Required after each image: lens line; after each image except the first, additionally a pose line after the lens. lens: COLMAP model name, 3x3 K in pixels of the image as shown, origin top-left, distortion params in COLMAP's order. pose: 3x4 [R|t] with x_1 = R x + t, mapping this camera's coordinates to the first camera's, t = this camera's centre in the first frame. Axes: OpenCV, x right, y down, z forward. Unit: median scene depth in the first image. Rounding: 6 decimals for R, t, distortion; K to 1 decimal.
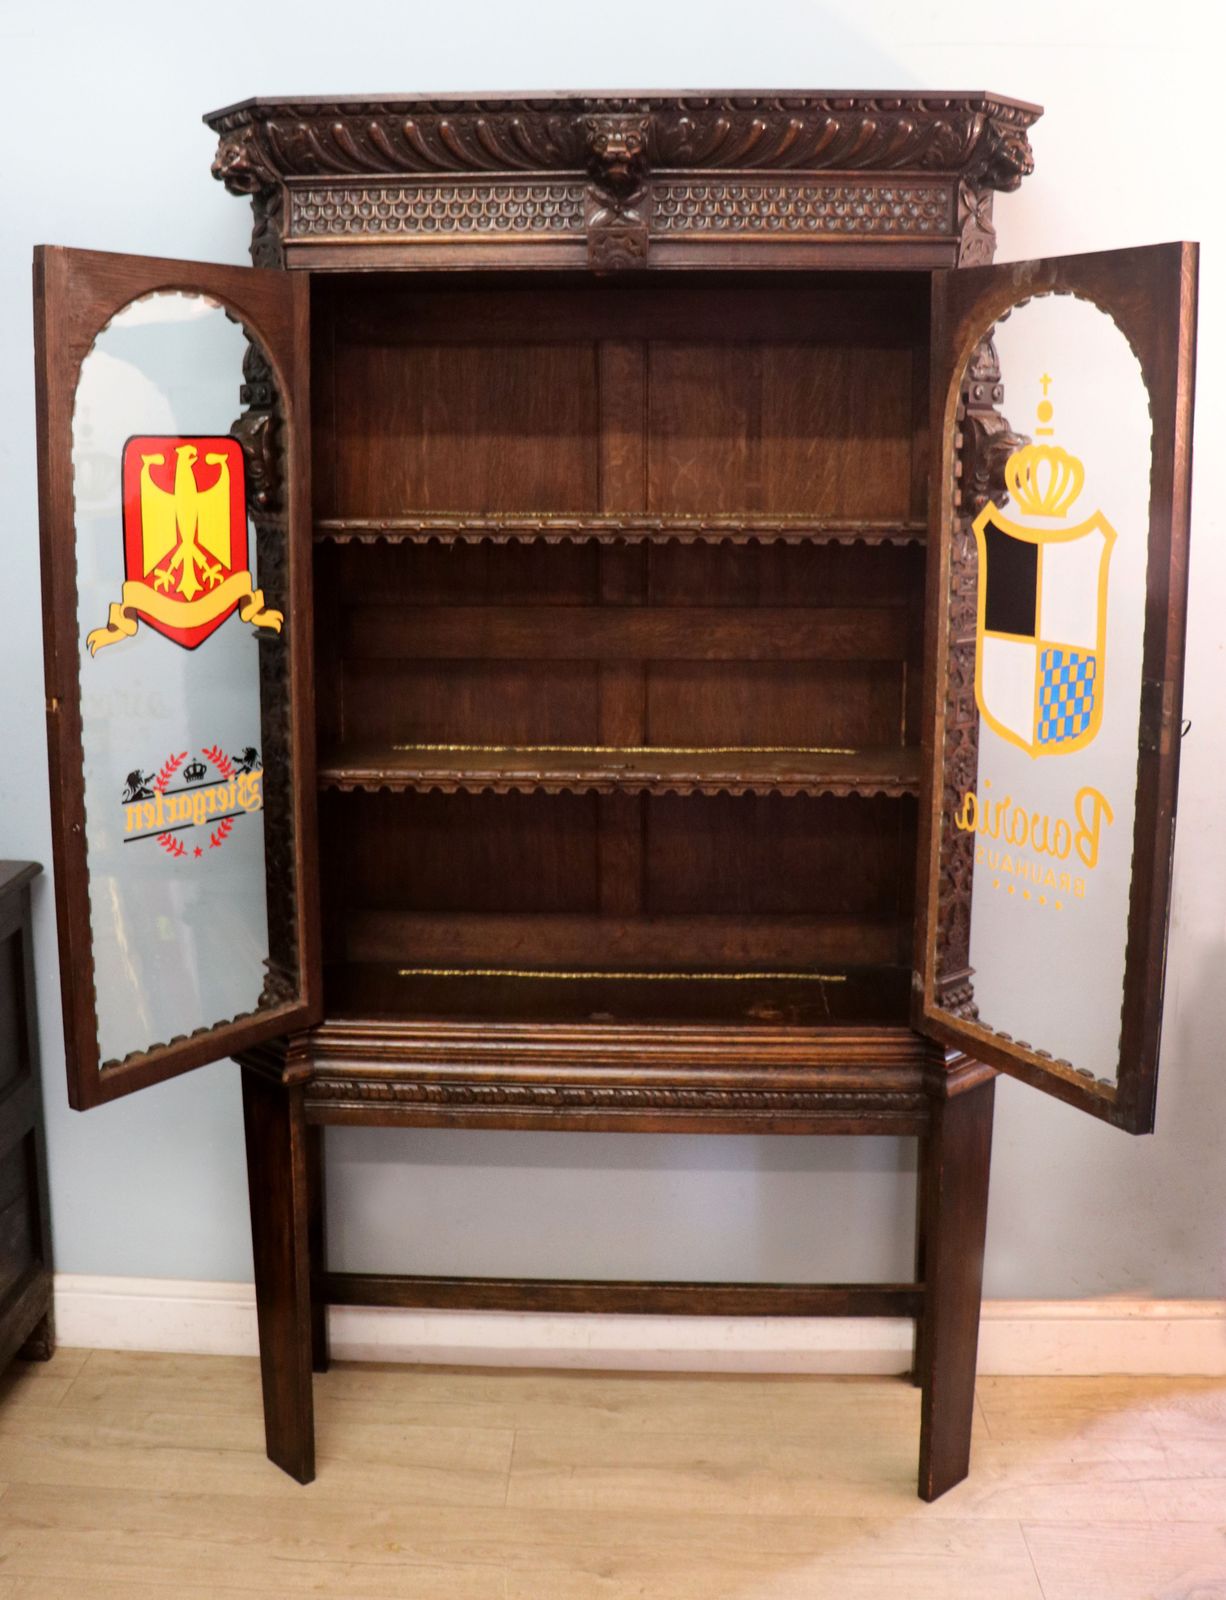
lens RADIAL K [[1708.1, 0, 586.2], [0, 1708.1, 712.7], [0, 0, 1]] dist [-0.195659, 0.175824]
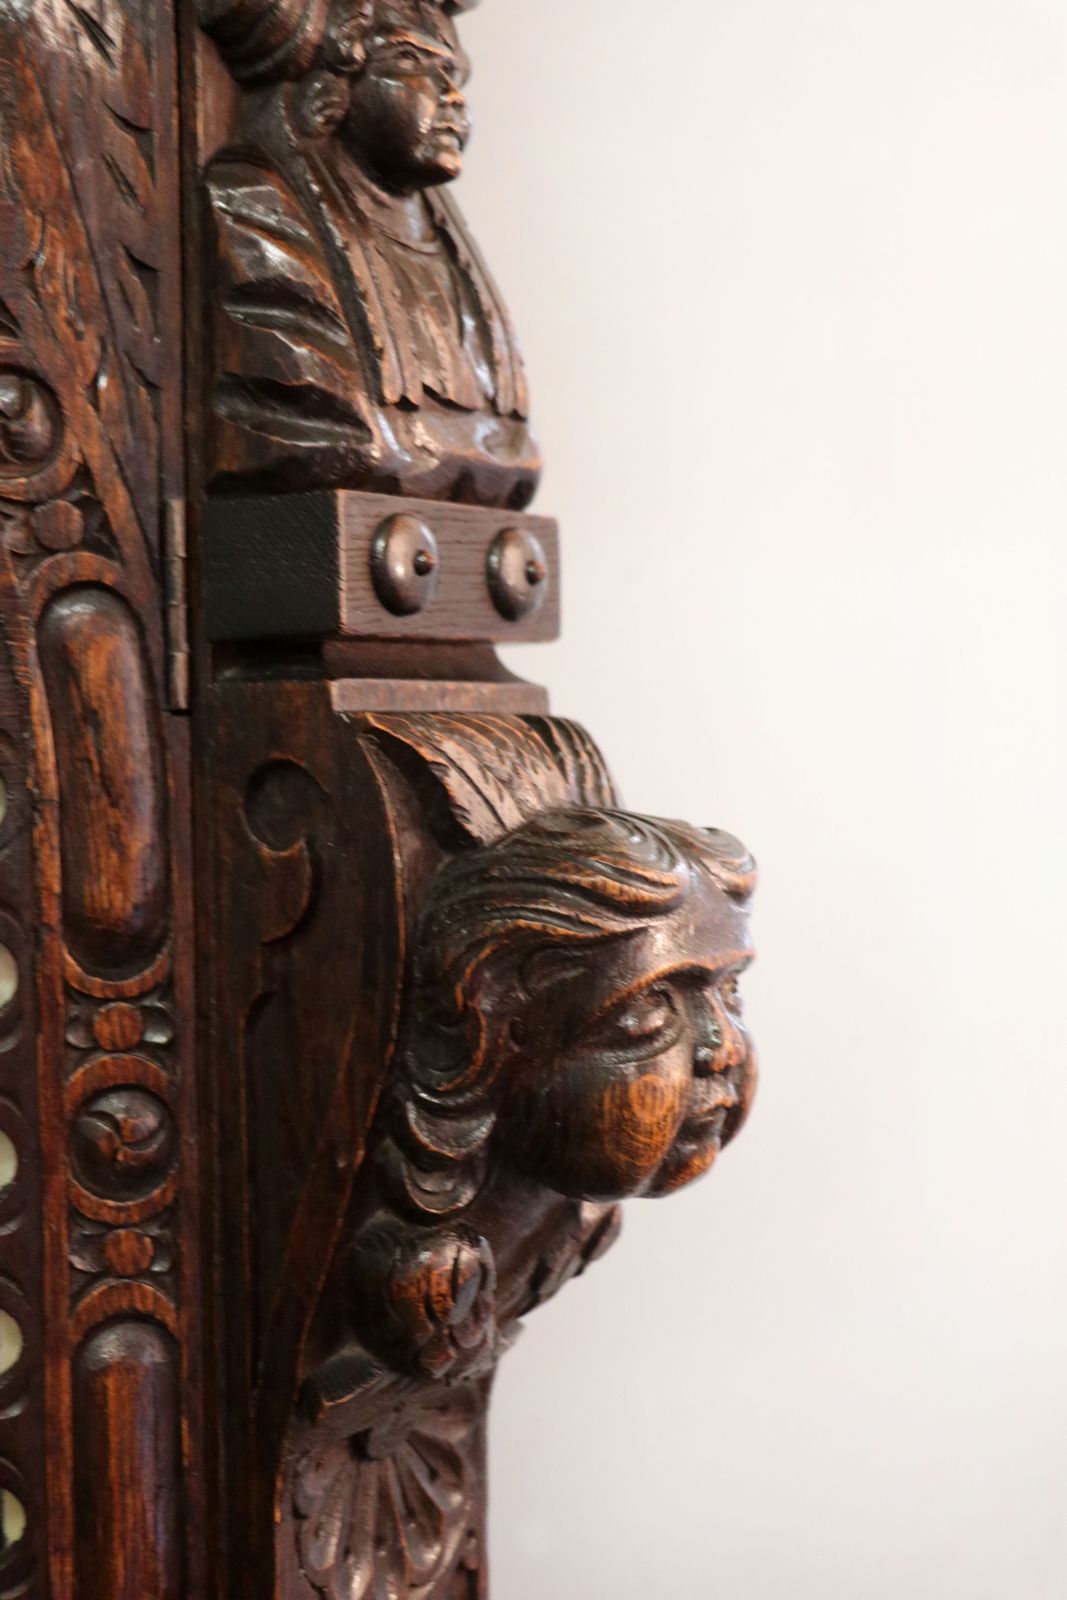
lens RADIAL K [[2553.2, 0, 533.5], [0, 2553.2, 800.0], [0, 0, 1]] dist [0.036829, 0.099032]
pose [[0.969602, -0.019427, 0.243915, 0.187587], [0.050743, 0.991137, -0.122769, -0.139813], [-0.239368, 0.131414, 0.961994, 0.774493]]
